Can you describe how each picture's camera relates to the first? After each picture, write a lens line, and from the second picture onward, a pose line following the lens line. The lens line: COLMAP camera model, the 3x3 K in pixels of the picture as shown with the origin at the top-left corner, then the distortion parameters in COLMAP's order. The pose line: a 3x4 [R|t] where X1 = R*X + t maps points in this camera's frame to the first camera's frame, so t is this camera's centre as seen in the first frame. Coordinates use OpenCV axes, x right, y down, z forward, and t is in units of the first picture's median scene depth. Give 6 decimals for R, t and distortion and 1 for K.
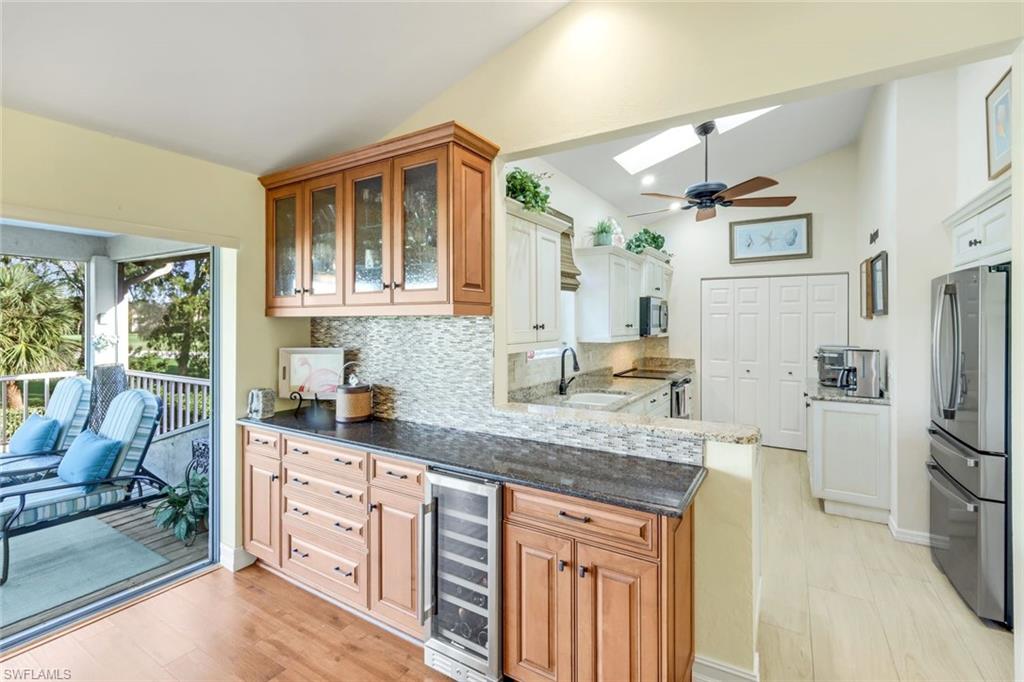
lens RADIAL K [[458.5, 0, 498.8], [0, 458.5, 308.3], [0, 0, 1]] dist [0.008530, -0.002281]
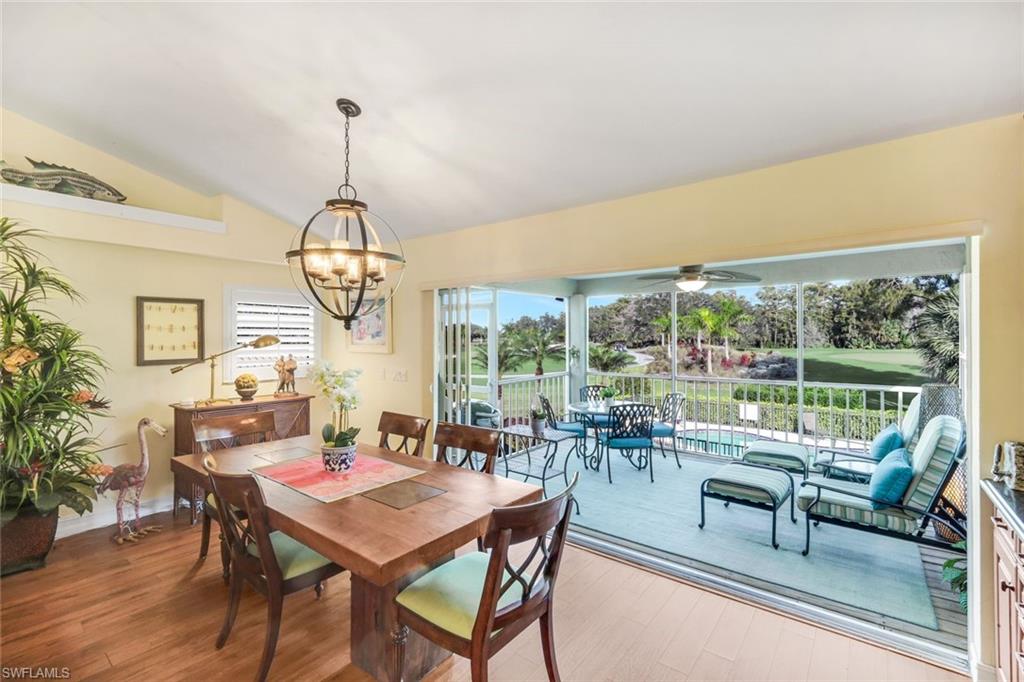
lens RADIAL K [[458.5, 0, 521.9], [0, 458.5, 334.8], [0, 0, 1]] dist [0.008530, -0.002281]
pose [[-0.115016, -0.008544, -0.993327, 0.181336], [0.037803, 0.999201, -0.012972, 0.006665], [0.992644, -0.039042, -0.114601, 0.356041]]
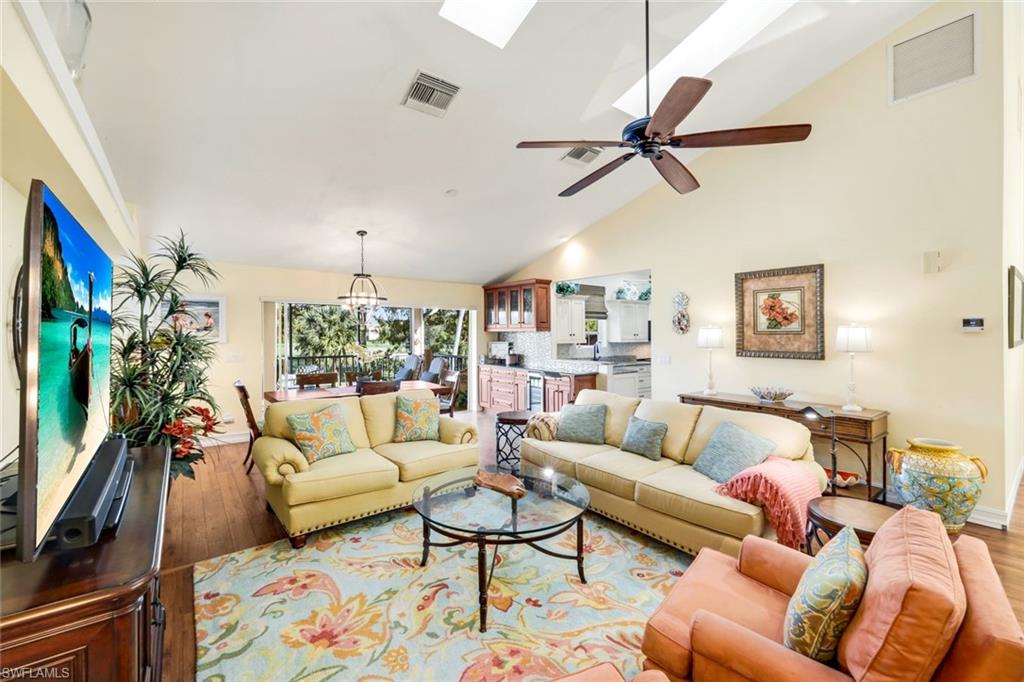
lens RADIAL K [[420.3, 0, 505.0], [0, 420.3, 337.9], [0, 0, 1]] dist [0.004055, -0.001056]
pose [[0.938013, 0.004516, -0.346571, 0.473816], [0.009420, 0.999214, 0.038516, -0.036010], [0.346473, -0.039393, 0.937233, -1.262553]]
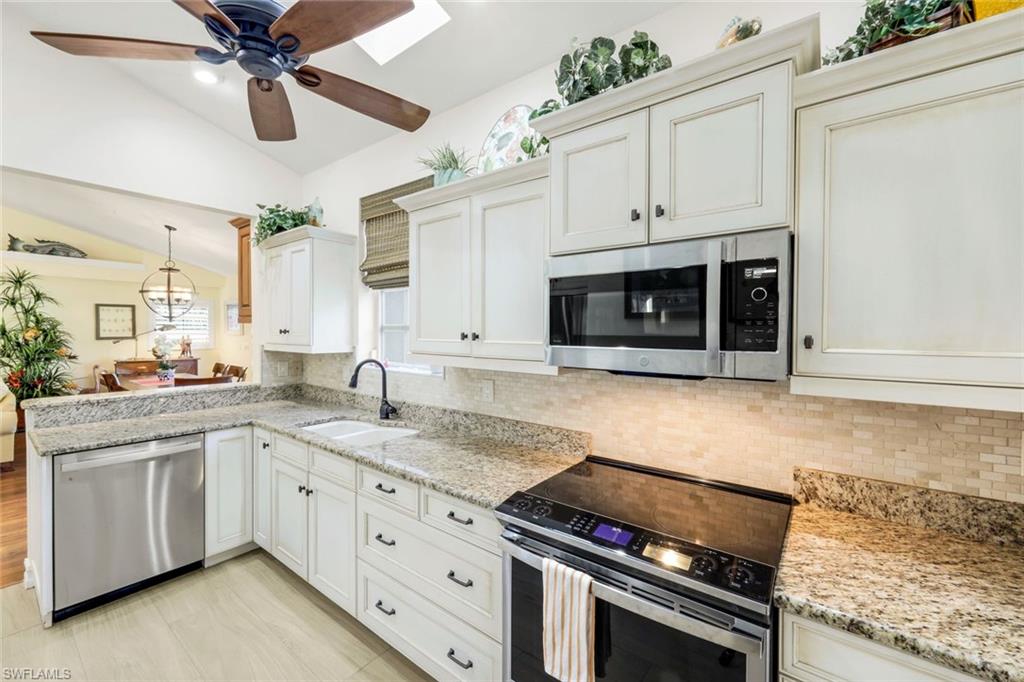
lens RADIAL K [[420.3, 0, 523.2], [0, 420.3, 339.0], [0, 0, 1]] dist [0.004055, -0.001056]
pose [[-0.105990, 0.018608, -0.994193, 0.986660], [0.024799, 0.999563, 0.016065, 0.049614], [0.994058, -0.022953, -0.106405, 1.581057]]
